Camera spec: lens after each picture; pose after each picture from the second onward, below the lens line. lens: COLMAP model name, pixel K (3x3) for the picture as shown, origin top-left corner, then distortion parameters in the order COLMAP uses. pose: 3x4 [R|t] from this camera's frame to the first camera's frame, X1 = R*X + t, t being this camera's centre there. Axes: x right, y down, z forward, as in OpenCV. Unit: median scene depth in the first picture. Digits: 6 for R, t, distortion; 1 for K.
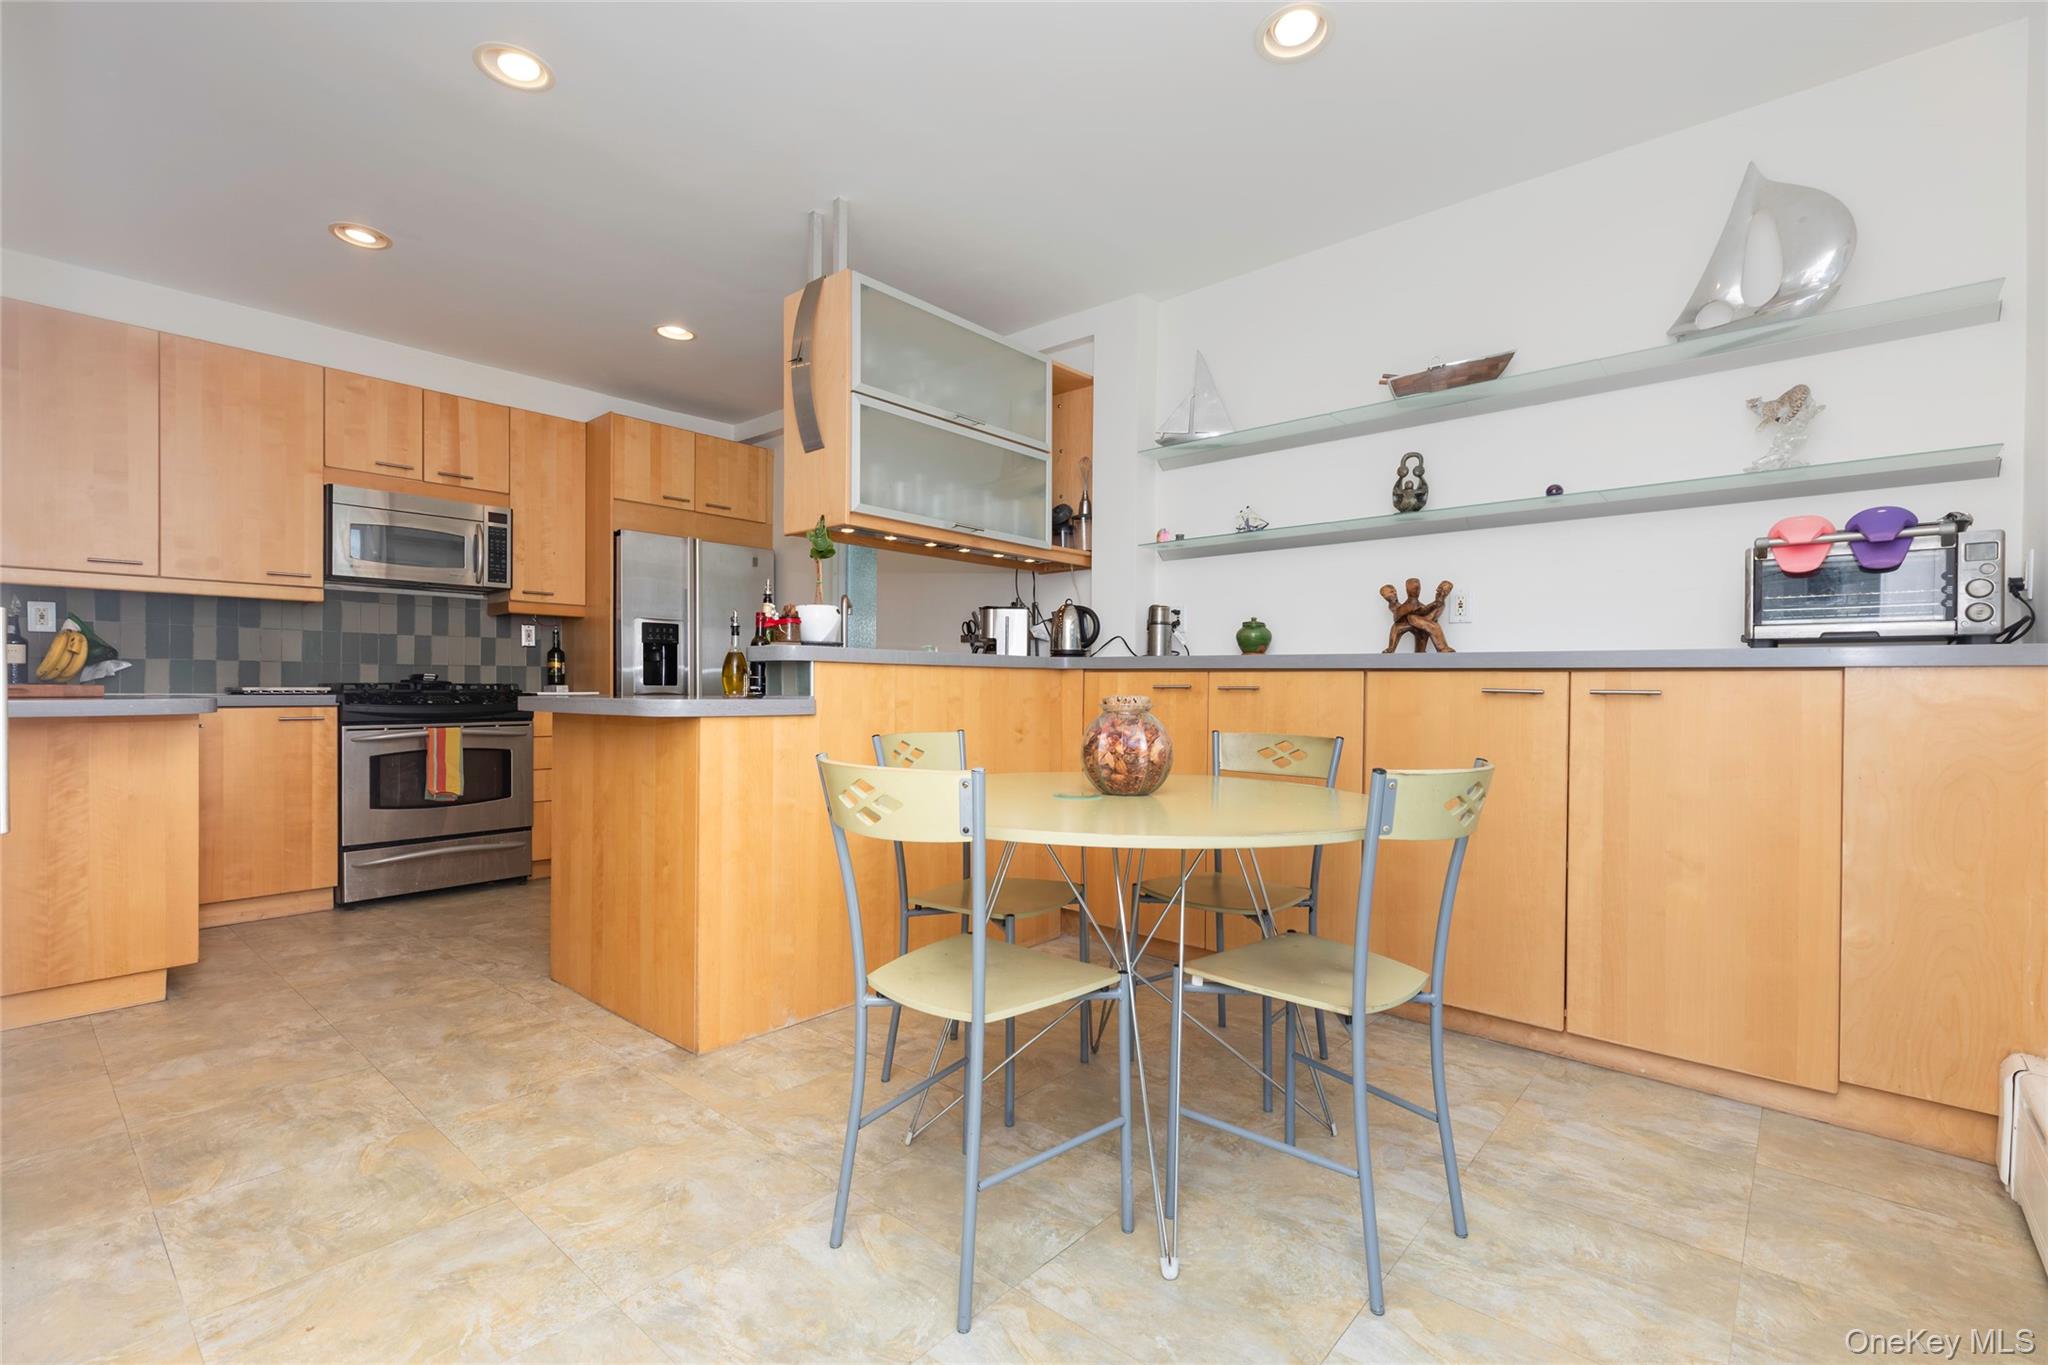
lens RADIAL K [[928.7, 0, 1013.9], [0, 928.7, 694.2], [0, 0, 1]] dist [0.012220, -0.000023]
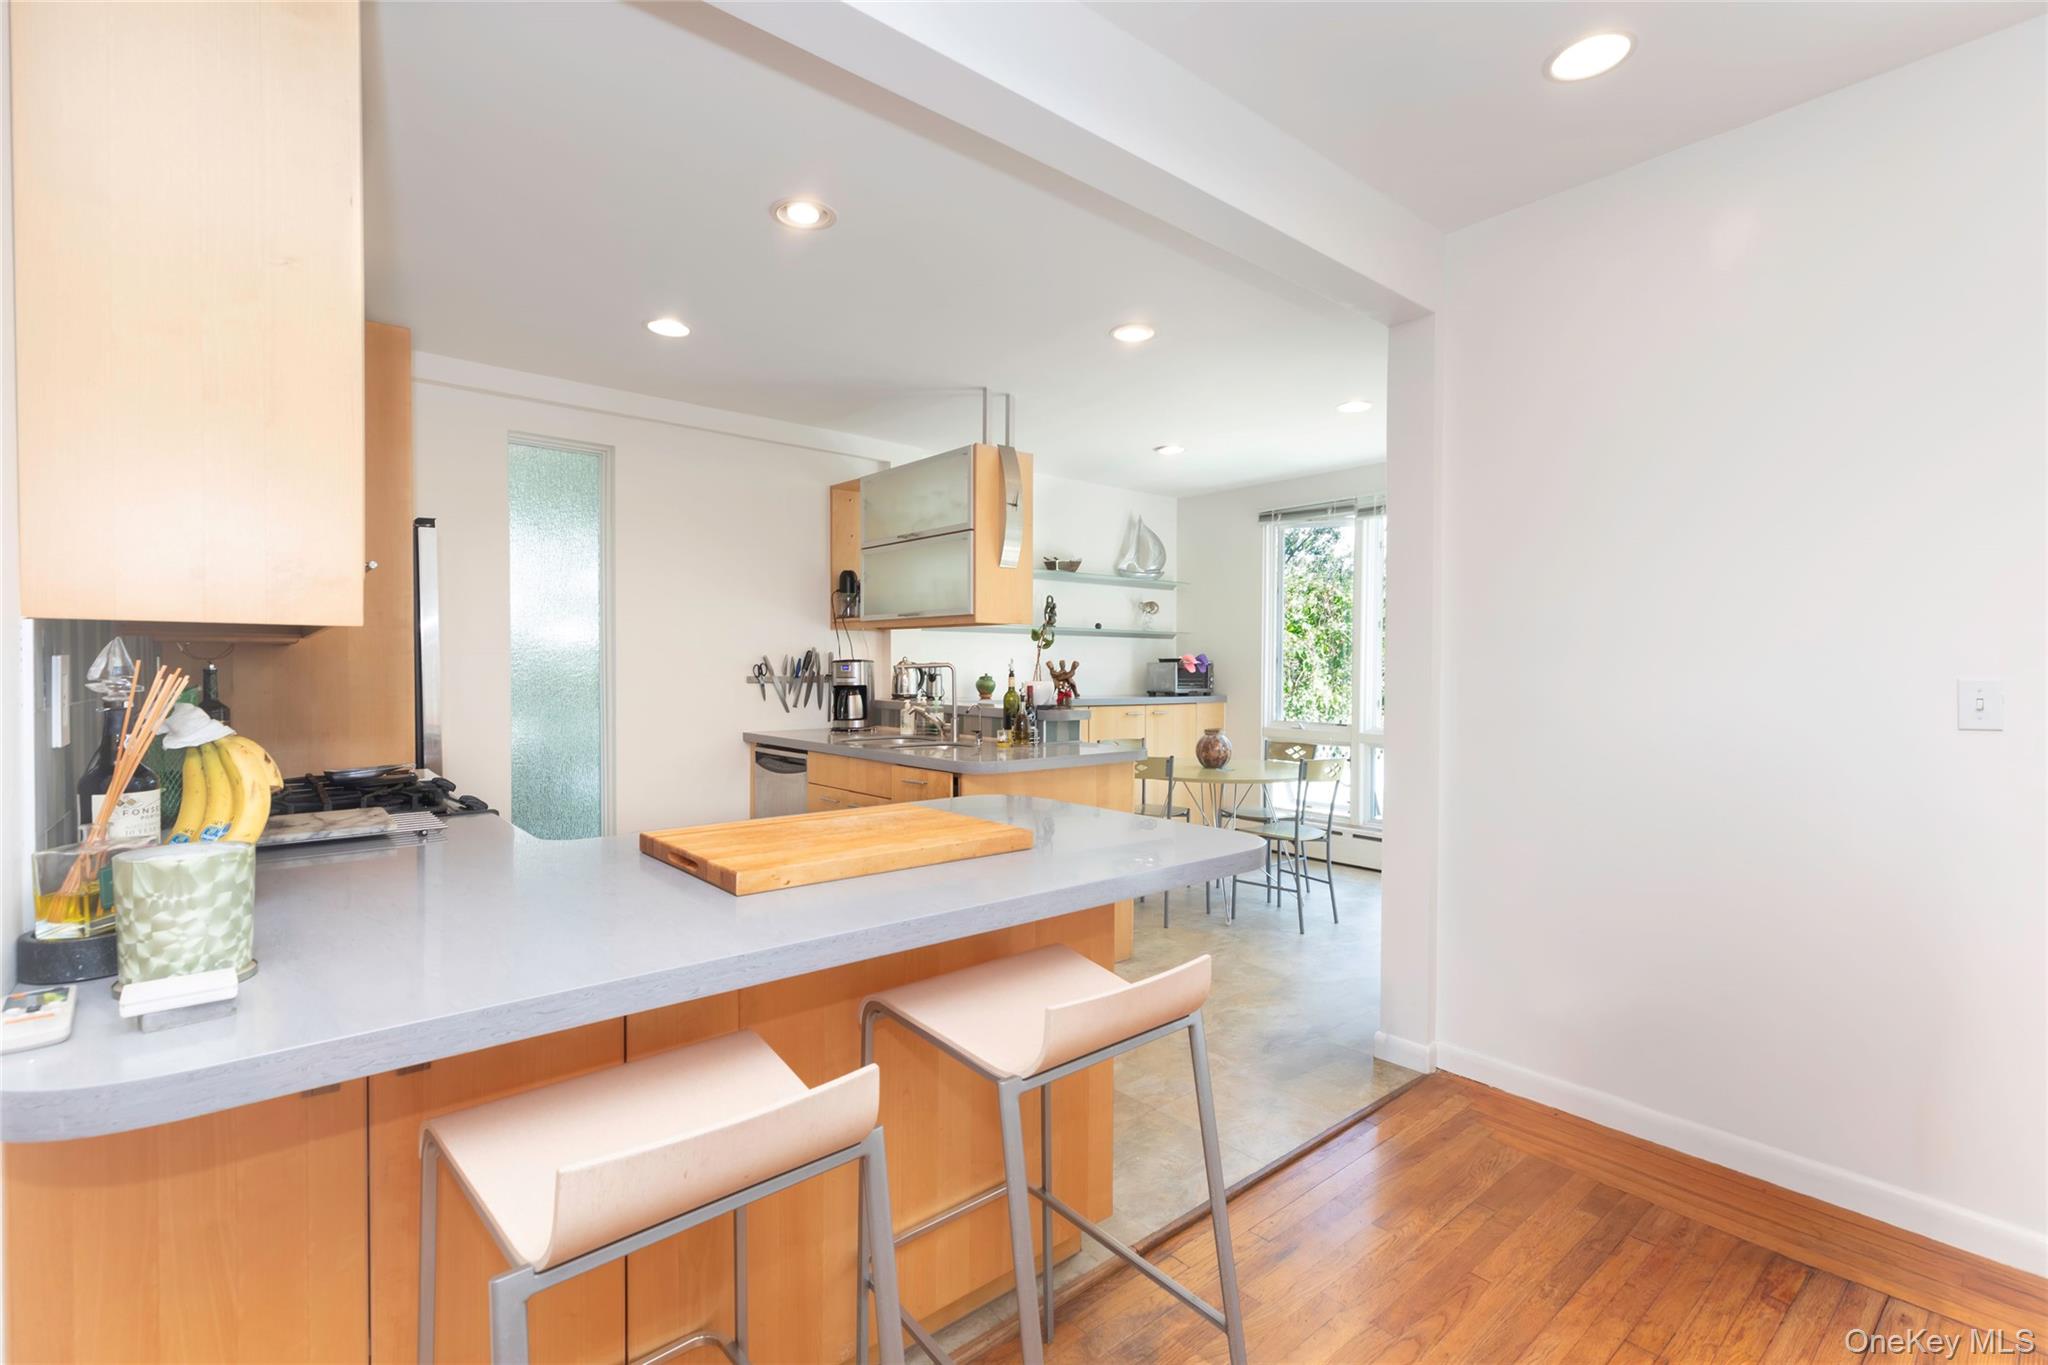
lens RADIAL K [[928.7, 0, 1025.3], [0, 928.7, 671.7], [0, 0, 1]] dist [0.012220, -0.000023]
pose [[0.156879, -0.014163, 0.987516, -1.667446], [0.005022, 0.999896, 0.013543, -0.126091], [-0.987605, 0.002835, 0.156934, 0.759559]]
